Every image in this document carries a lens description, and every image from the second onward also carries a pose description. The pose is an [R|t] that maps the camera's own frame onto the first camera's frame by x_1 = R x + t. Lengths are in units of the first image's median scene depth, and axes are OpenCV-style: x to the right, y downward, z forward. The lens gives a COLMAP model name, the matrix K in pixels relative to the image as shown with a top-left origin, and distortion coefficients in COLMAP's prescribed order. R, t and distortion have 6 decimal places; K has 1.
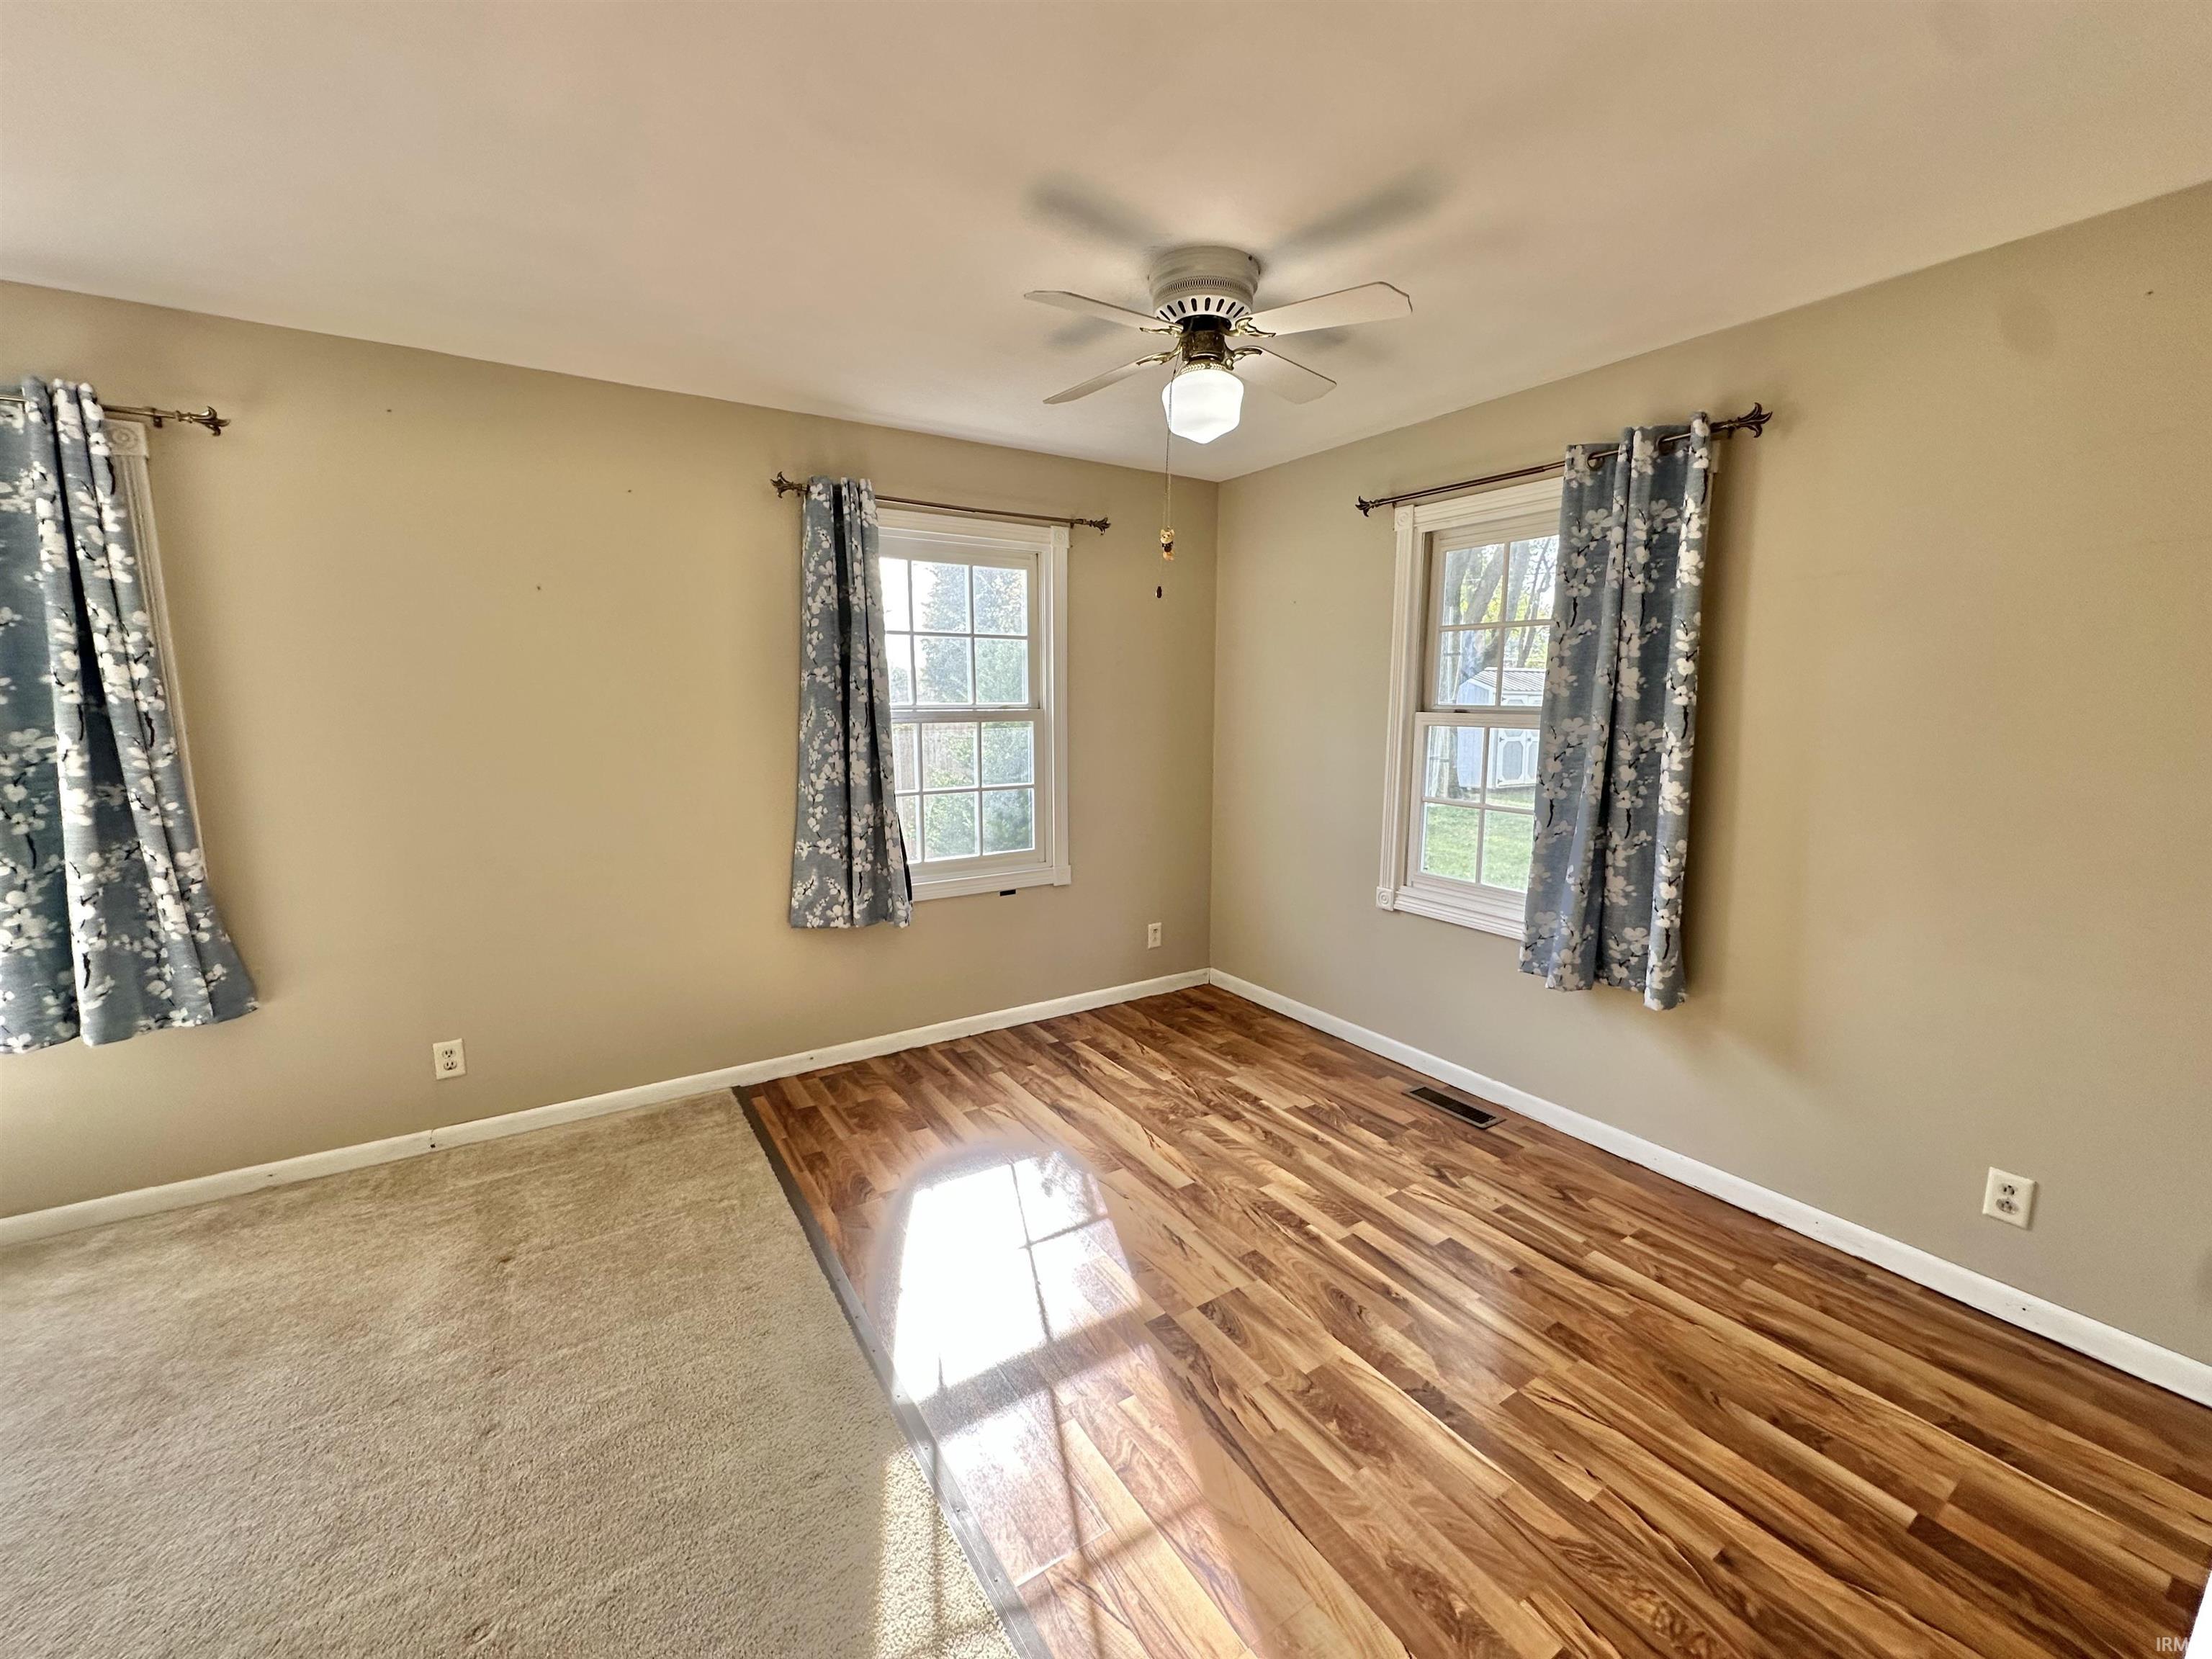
lens RADIAL K [[881.8, 0, 1111.9], [0, 881.8, 823.1], [0, 0, 1]] dist [-0.003505, 0.000578]
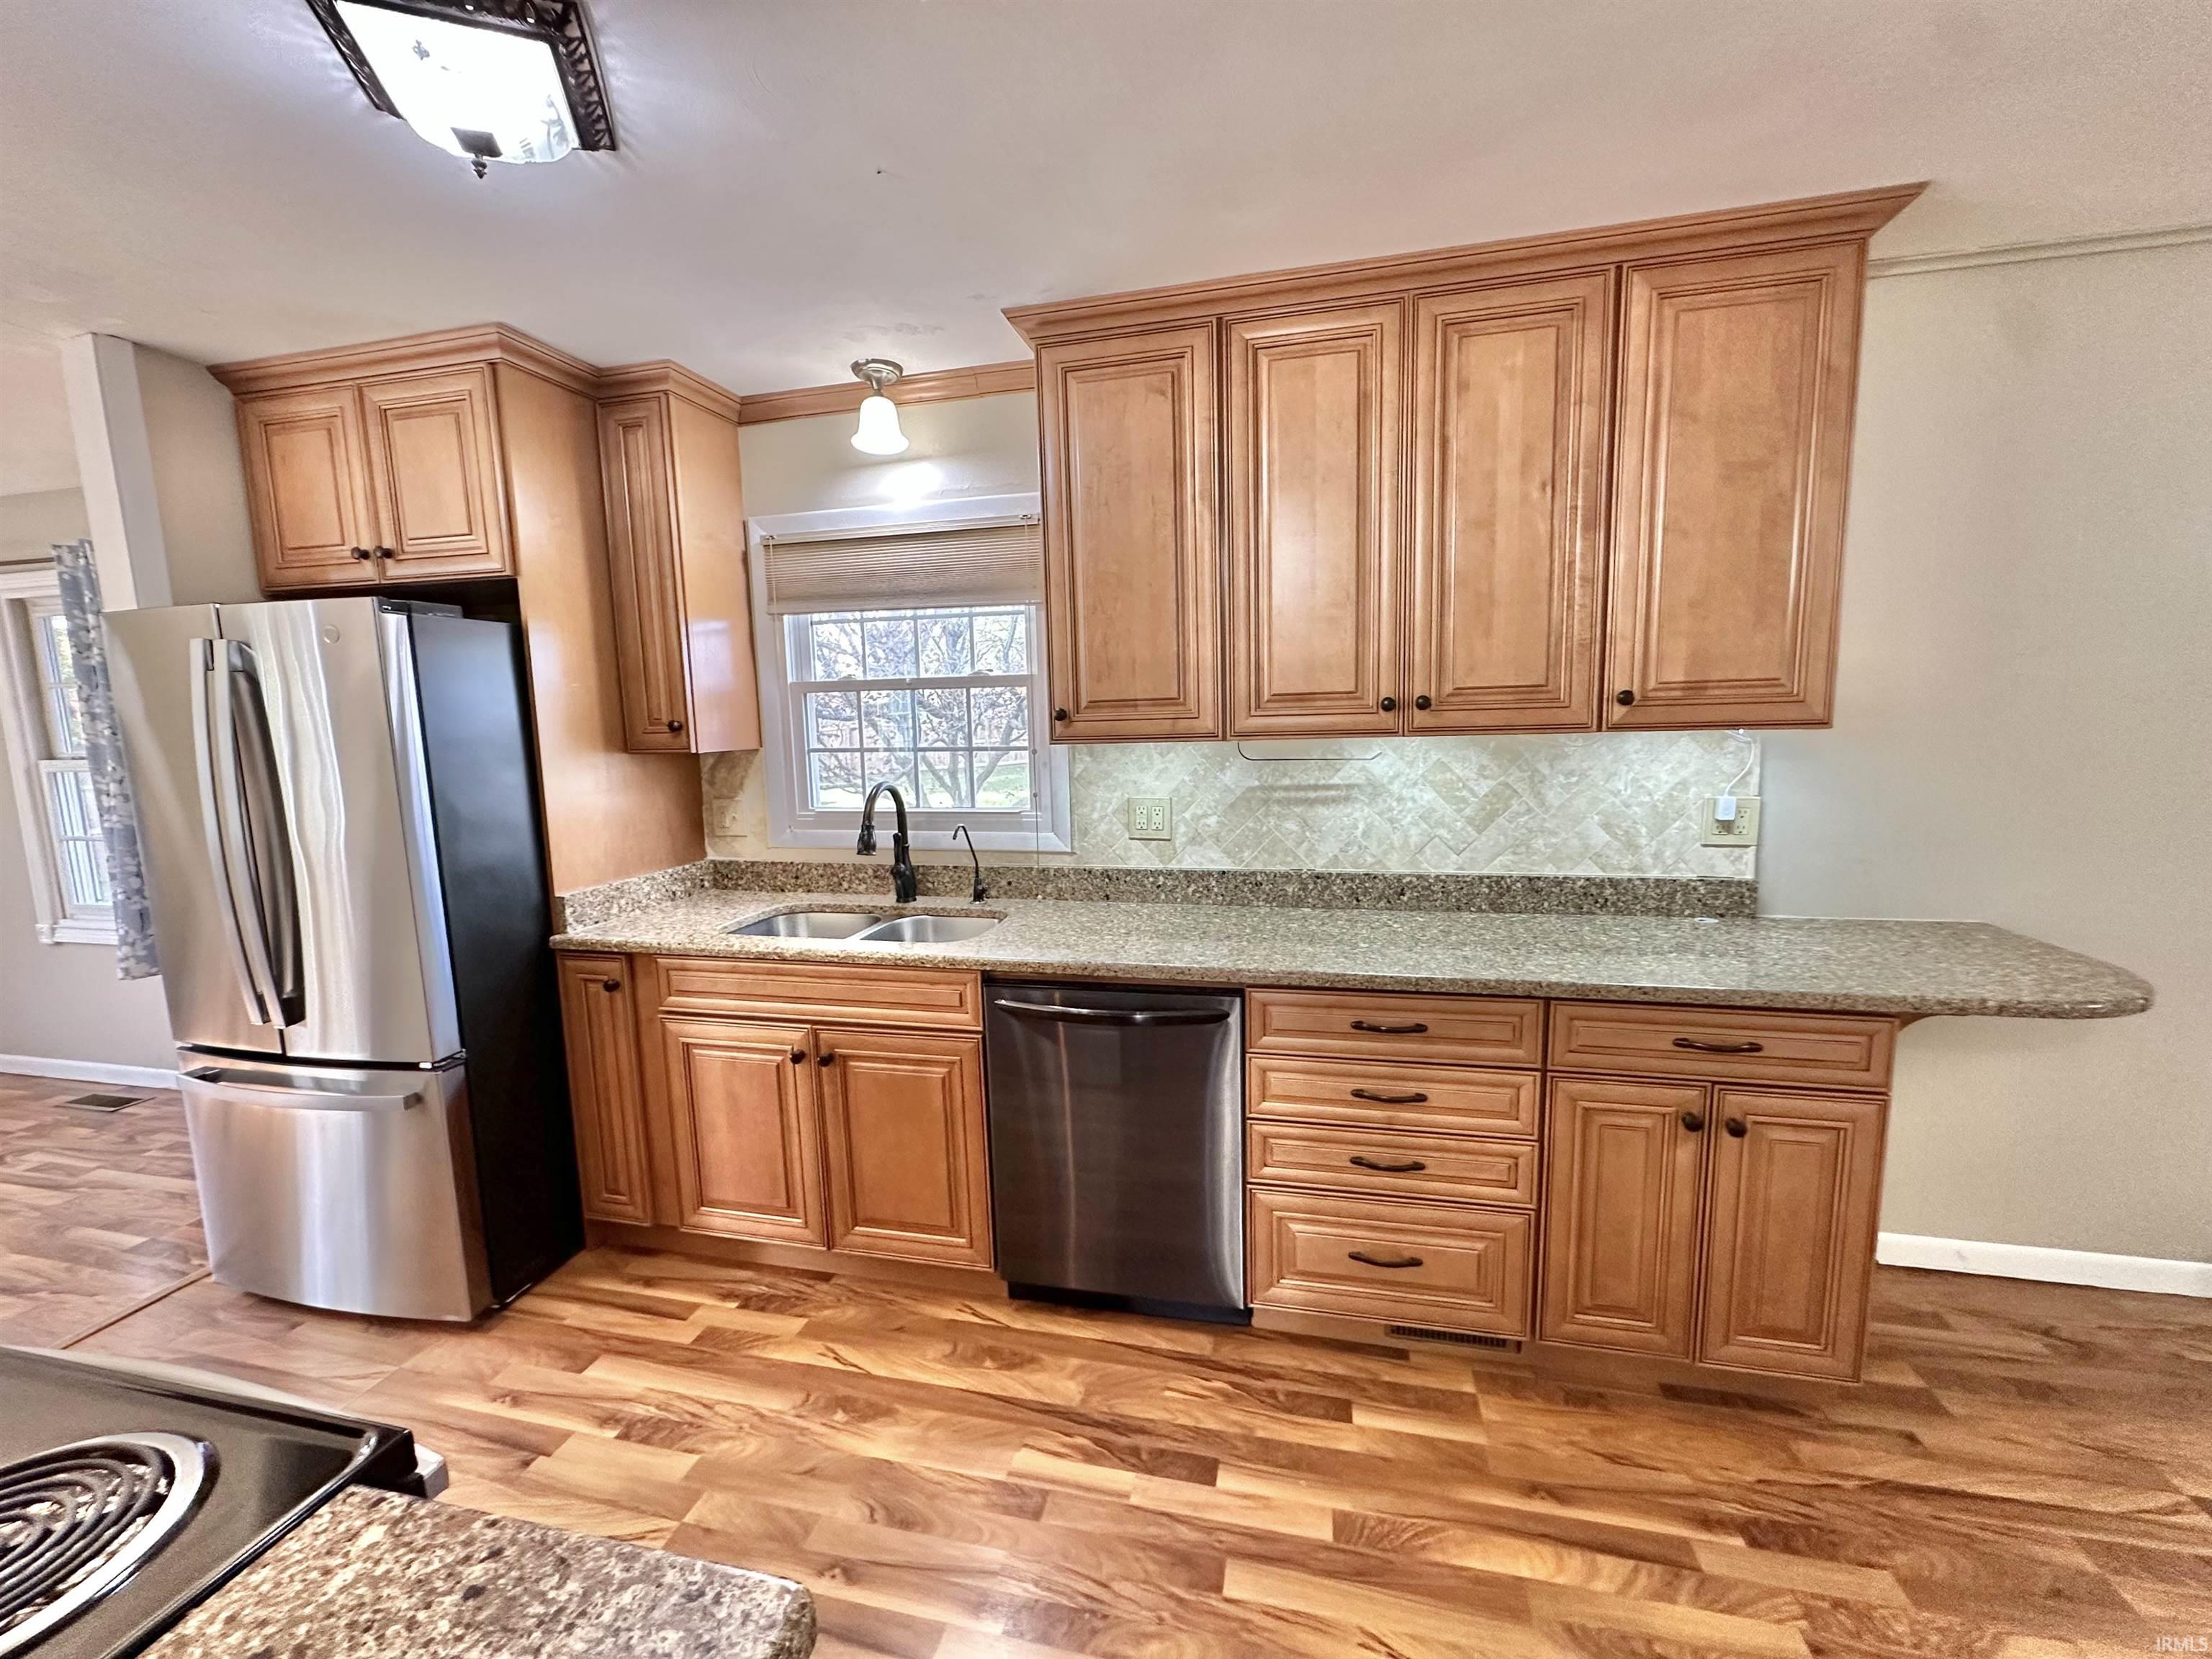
lens RADIAL K [[881.8, 0, 1103.2], [0, 881.8, 826.4], [0, 0, 1]] dist [-0.003505, 0.000578]
pose [[0.725130, -0.106571, 0.680315, 0.660308], [0.124832, 0.991927, 0.022329, 0.114995], [-0.677203, 0.068734, 0.732579, -0.827551]]
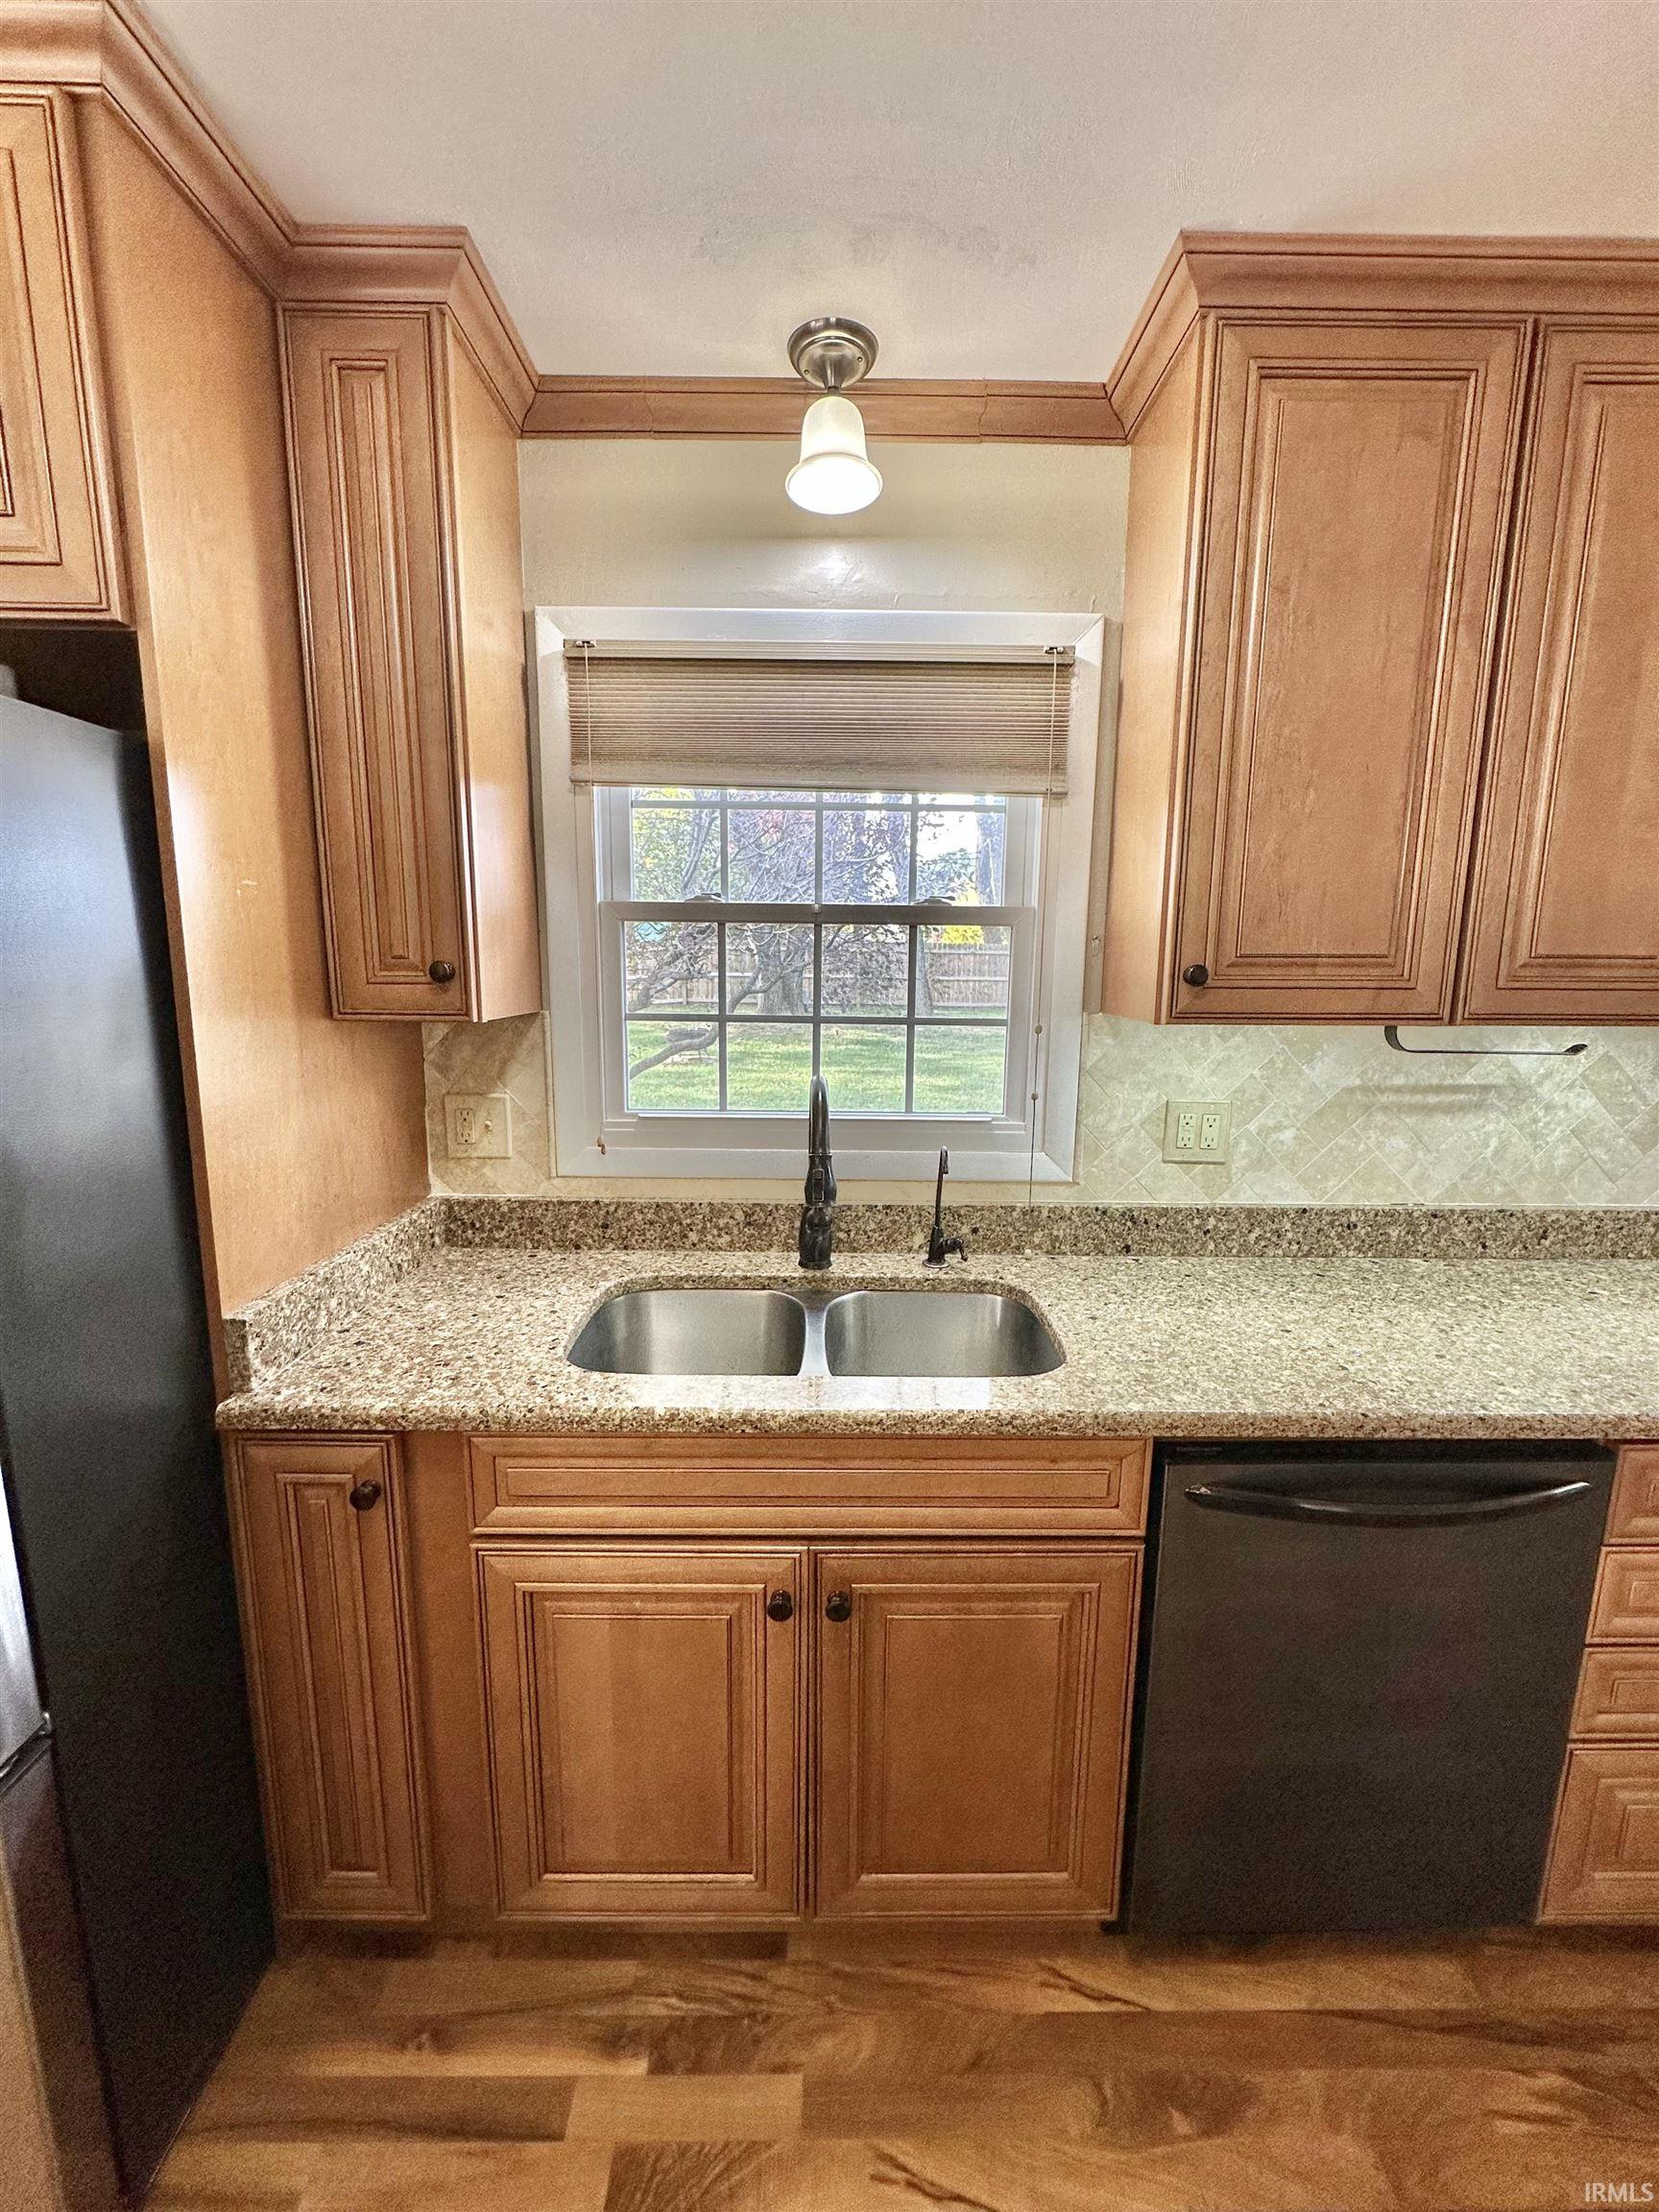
lens RADIAL K [[881.8, 0, 828.6], [0, 881.8, 1105.9], [0, 0, 1]] dist [-0.003505, 0.000578]
pose [[0.539071, -0.133849, 0.831557, 0.671422], [0.112721, 0.989875, 0.086259, 0.033917], [-0.834683, 0.047234, 0.548701, -0.317126]]
